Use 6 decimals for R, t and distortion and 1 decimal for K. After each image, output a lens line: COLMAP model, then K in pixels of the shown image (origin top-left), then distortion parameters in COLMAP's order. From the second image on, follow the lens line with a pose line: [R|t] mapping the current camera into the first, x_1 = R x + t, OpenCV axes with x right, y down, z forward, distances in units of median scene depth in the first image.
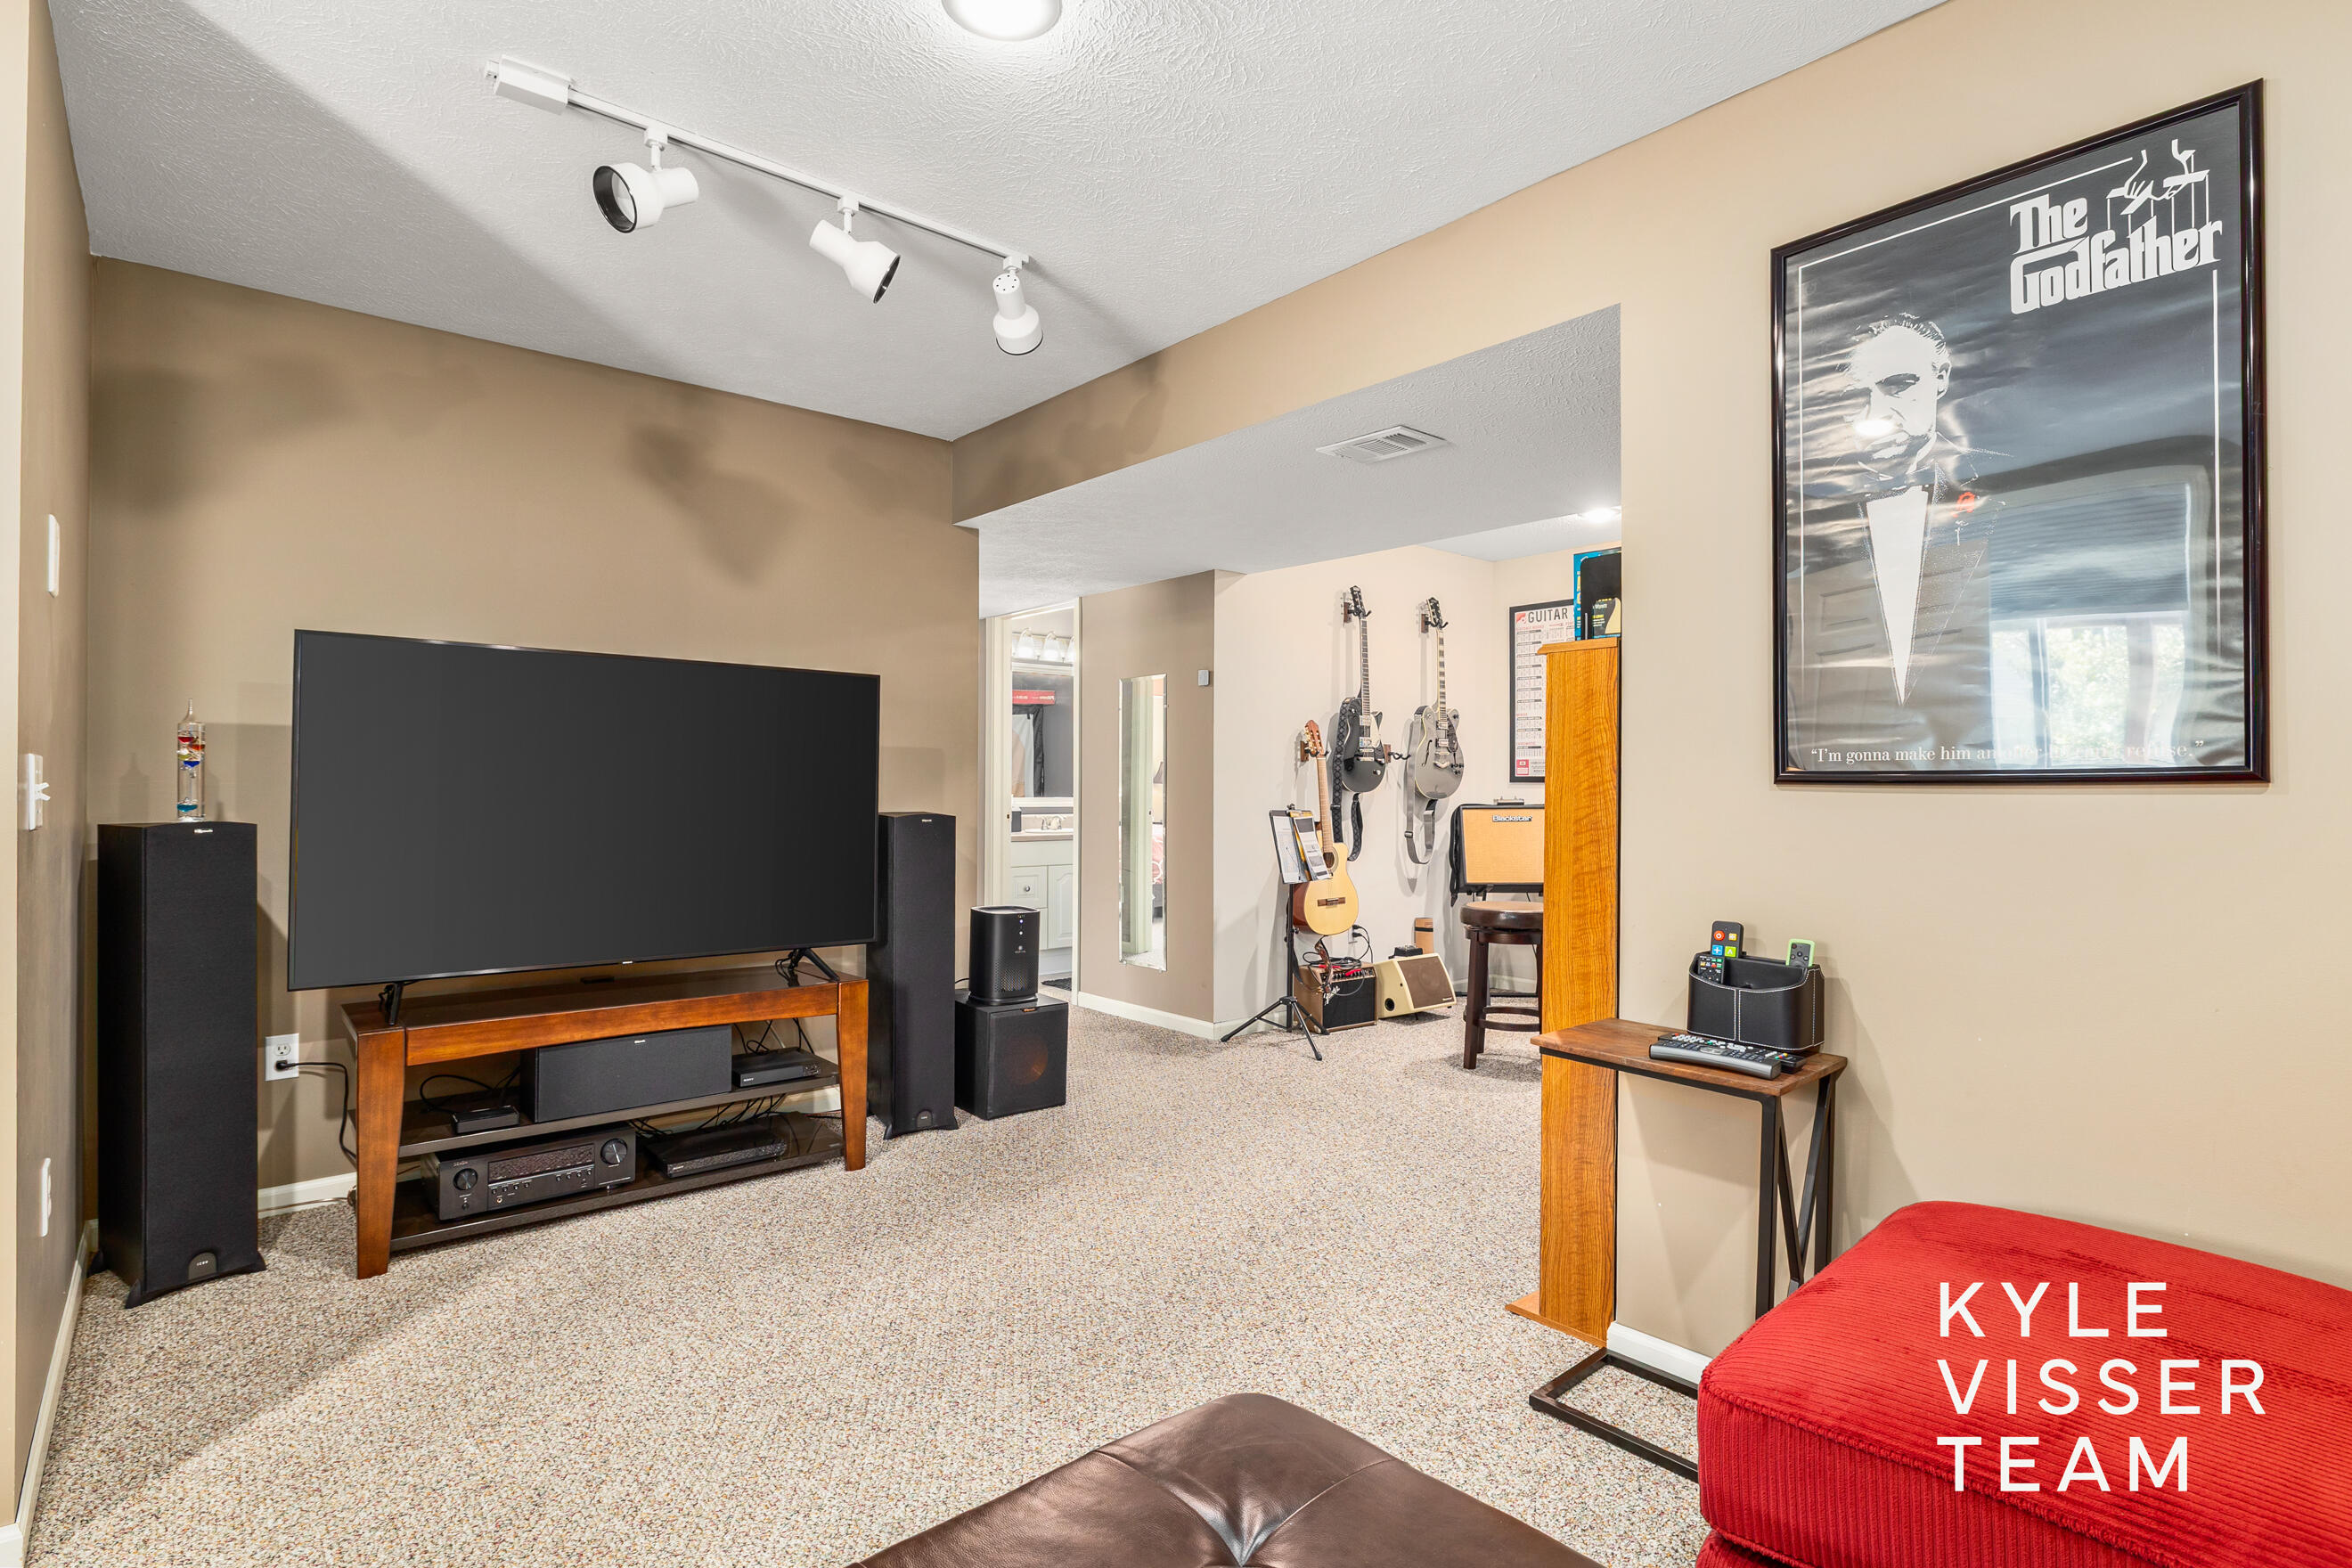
lens RADIAL K [[1138.2, 0, 1185.1], [0, 1138.2, 783.3], [0, 0, 1]] dist [-0.010490, 0.000151]
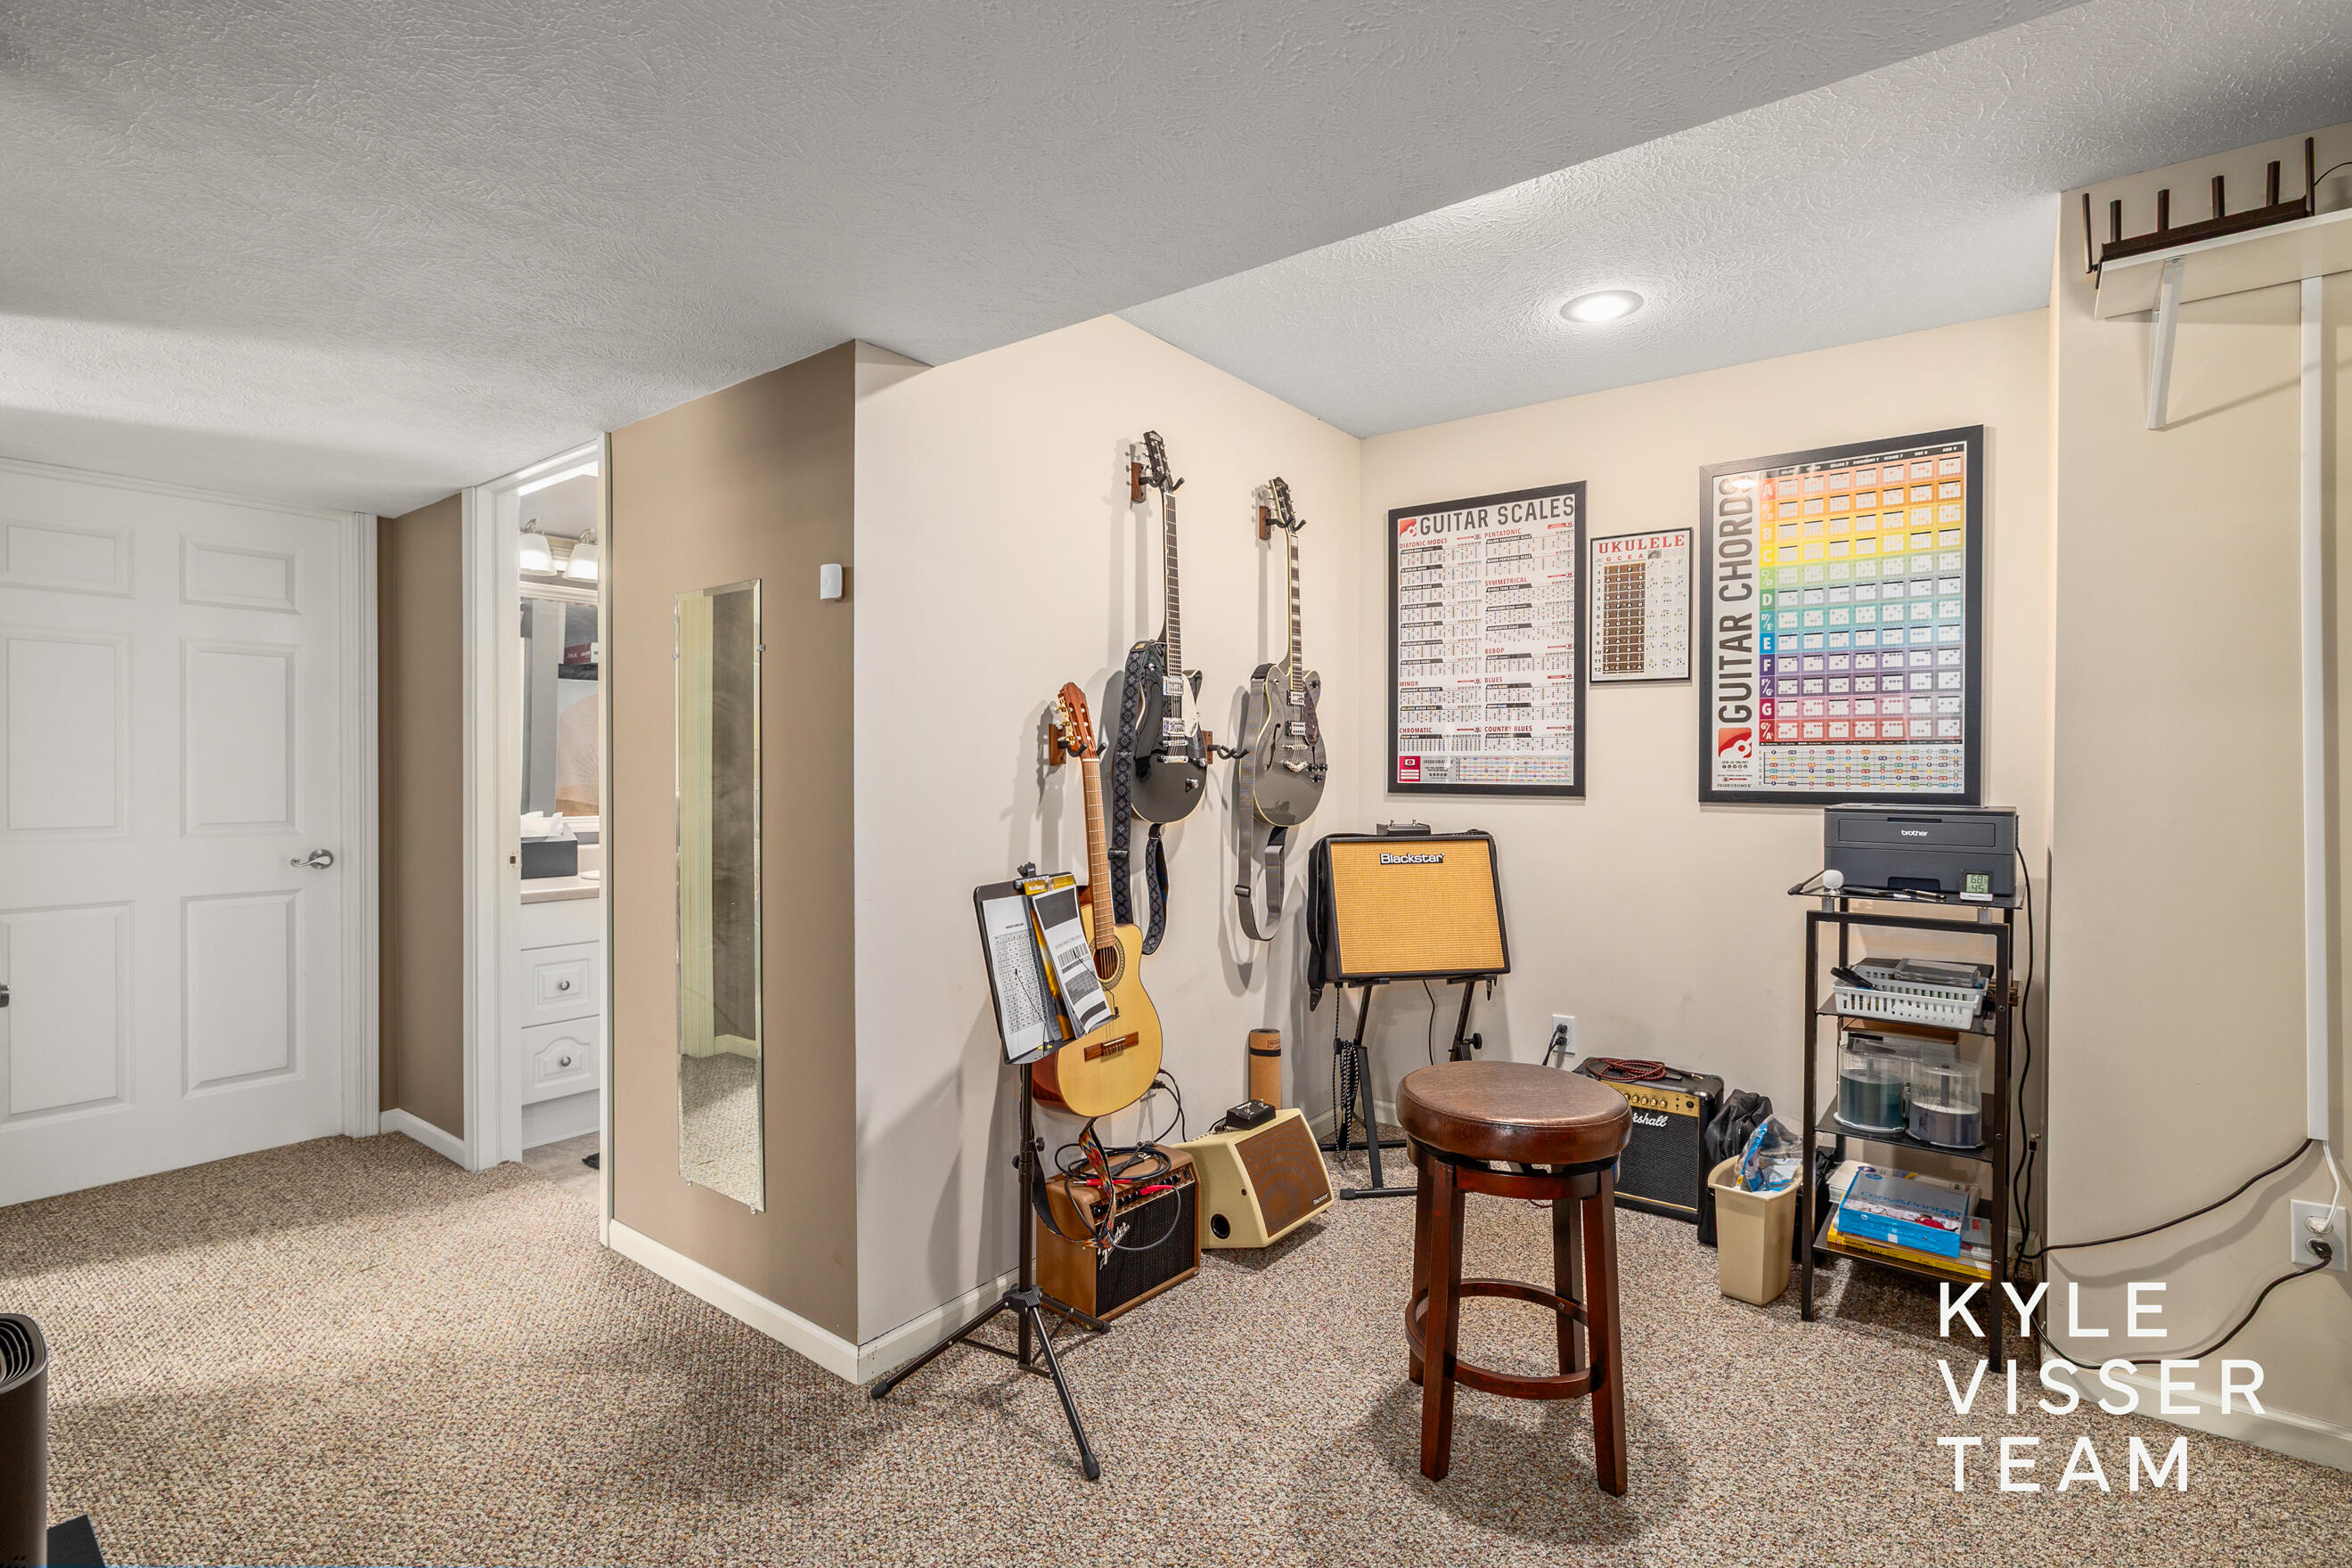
lens RADIAL K [[1138.2, 0, 1177.1], [0, 1138.2, 775.8], [0, 0, 1]] dist [-0.010490, 0.000151]
pose [[0.978875, -0.002627, 0.204442, 0.052269], [0.000655, 0.999953, 0.009714, -0.018612], [-0.204458, -0.009375, 0.978830, 0.480477]]
